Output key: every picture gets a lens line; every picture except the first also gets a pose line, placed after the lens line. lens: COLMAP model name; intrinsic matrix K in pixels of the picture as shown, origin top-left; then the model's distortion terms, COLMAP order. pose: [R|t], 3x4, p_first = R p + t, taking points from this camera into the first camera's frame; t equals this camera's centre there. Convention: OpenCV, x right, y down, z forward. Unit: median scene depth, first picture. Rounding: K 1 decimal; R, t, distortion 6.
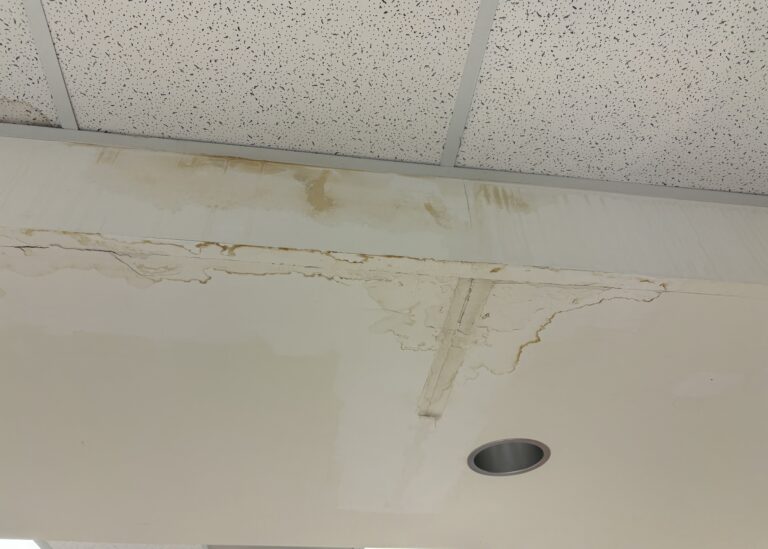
lens RADIAL K [[593.9, 0, 383.2], [0, 593.9, 275.2], [0, 0, 1]] dist [0.030069, -0.004418]
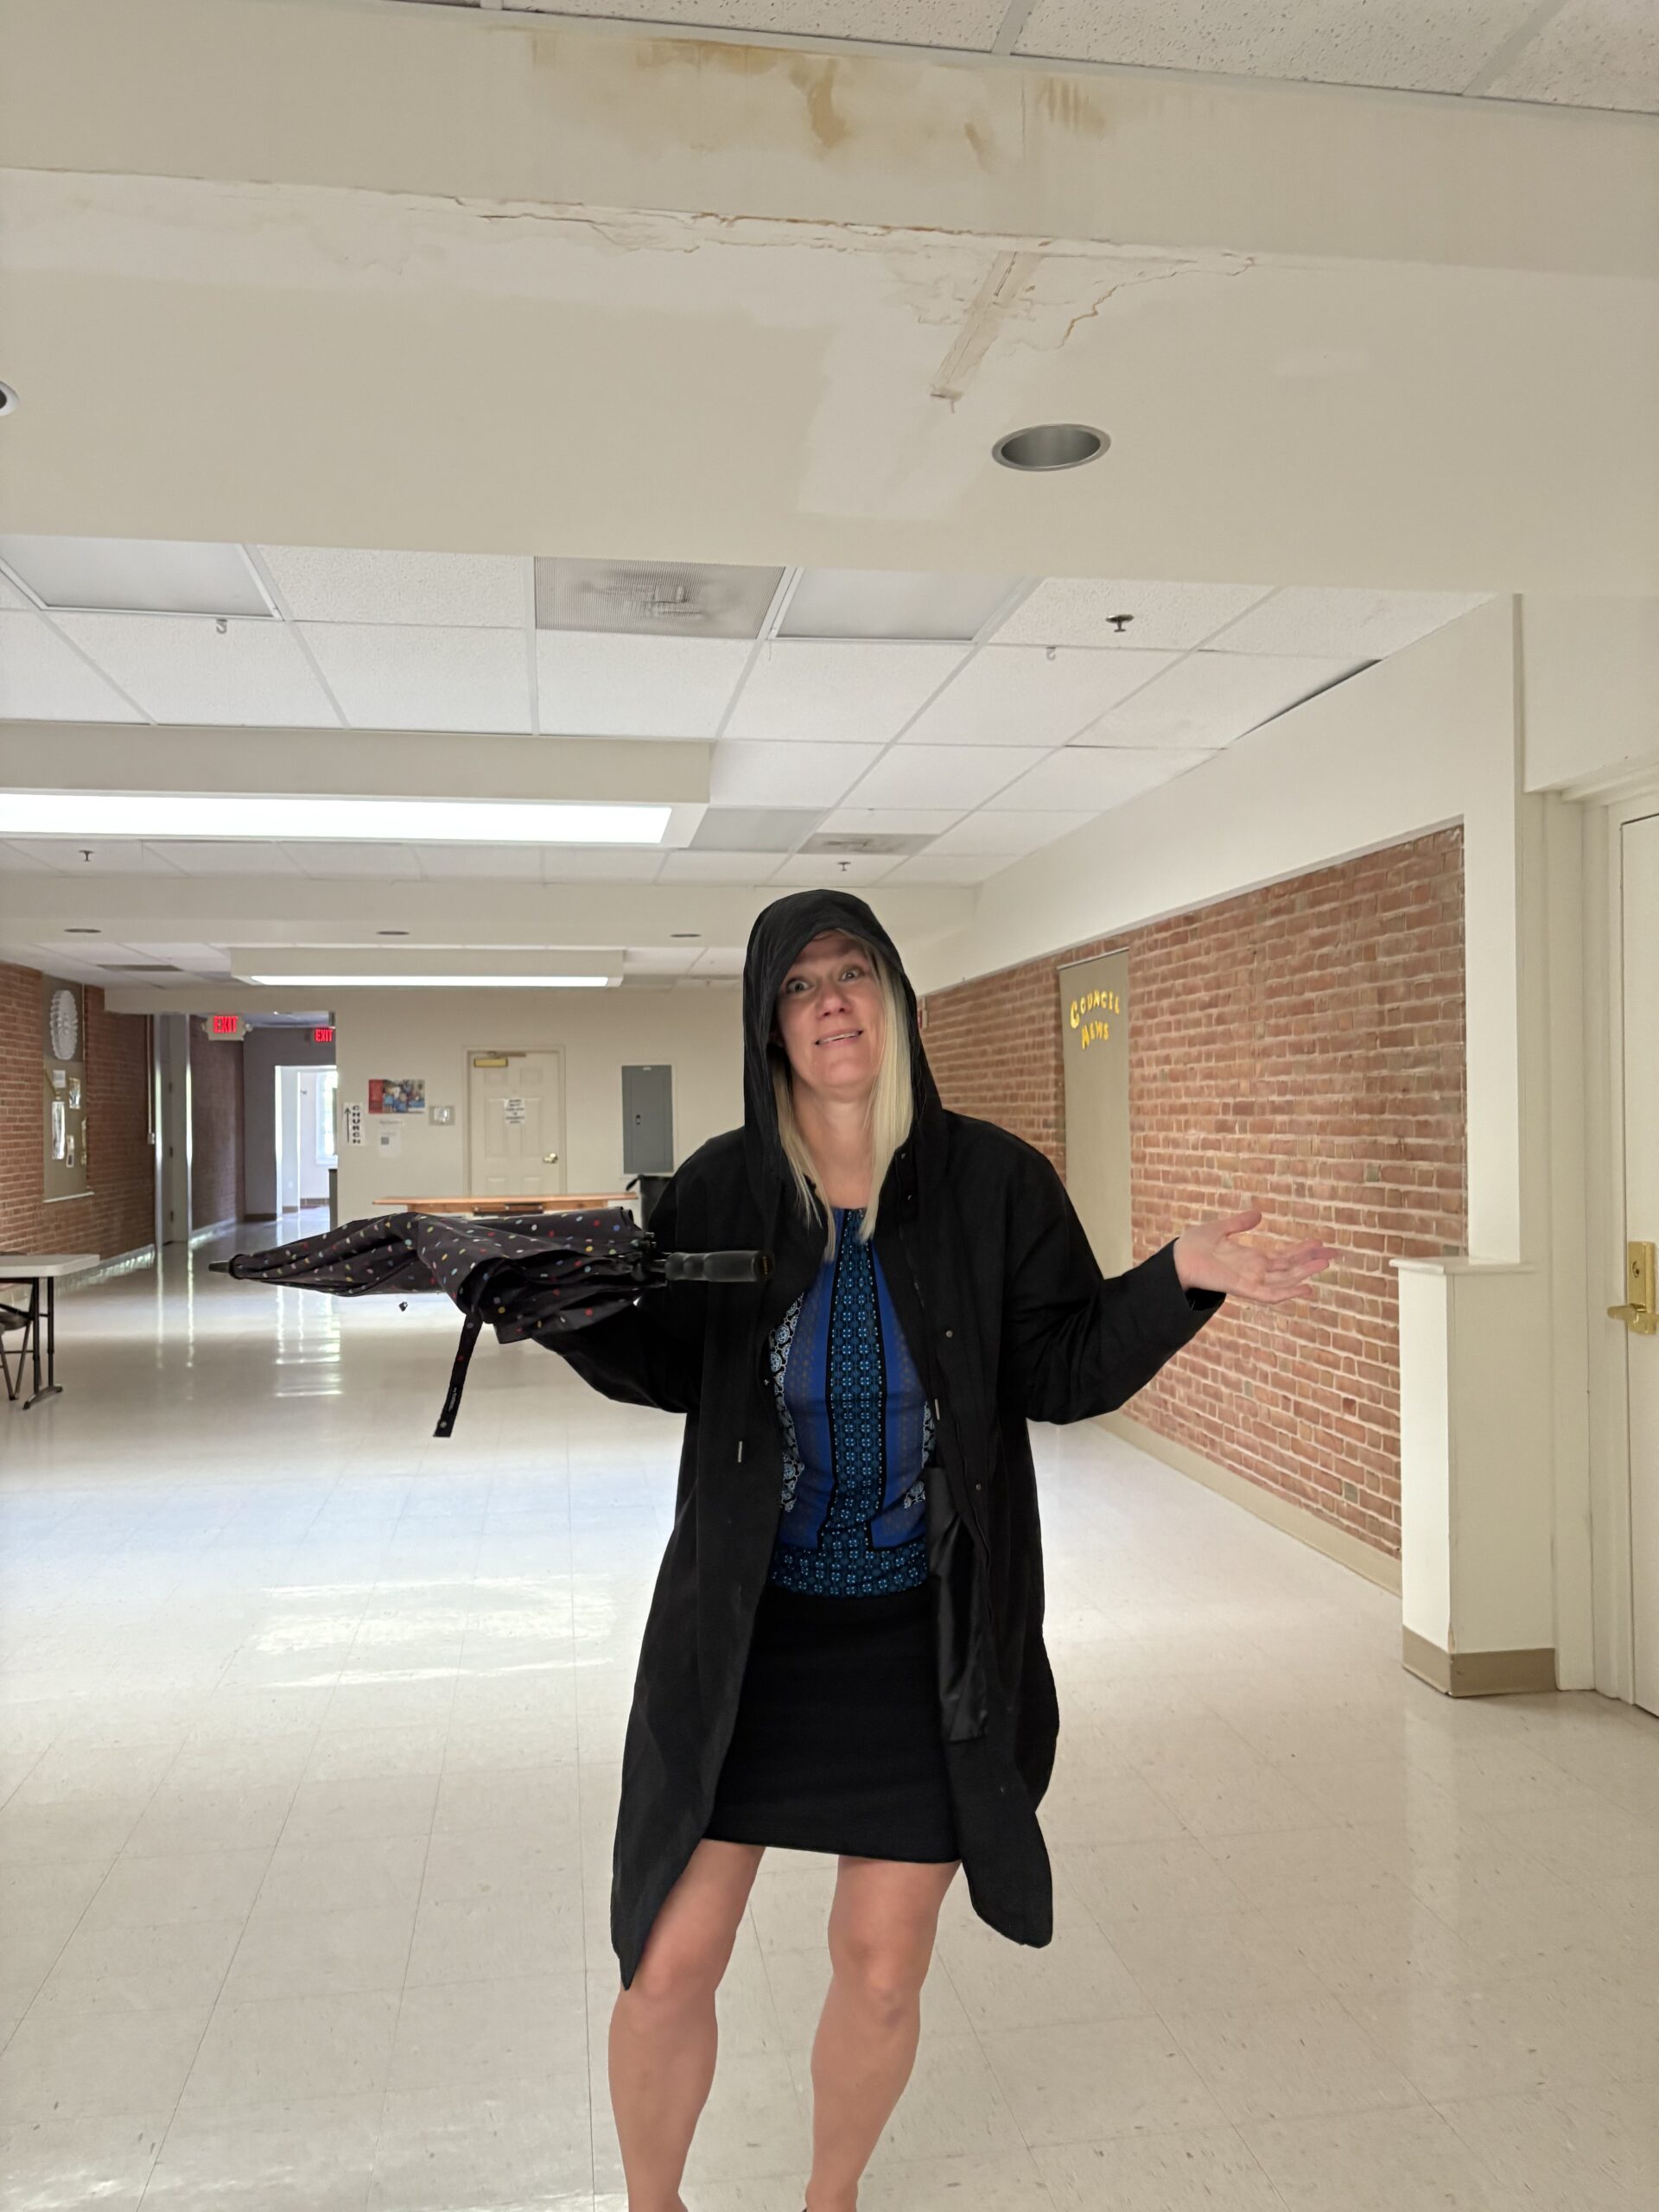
lens RADIAL K [[1666.0, 0, 829.7], [0, 1666.0, 1108.8], [0, 0, 1]] dist [0.003189, -0.003406]
pose [[0.999131, 0.003031, 0.041568, -0.182705], [-0.030163, 0.740863, 0.670979, -0.602854], [-0.028762, -0.671650, 0.740310, -1.367355]]
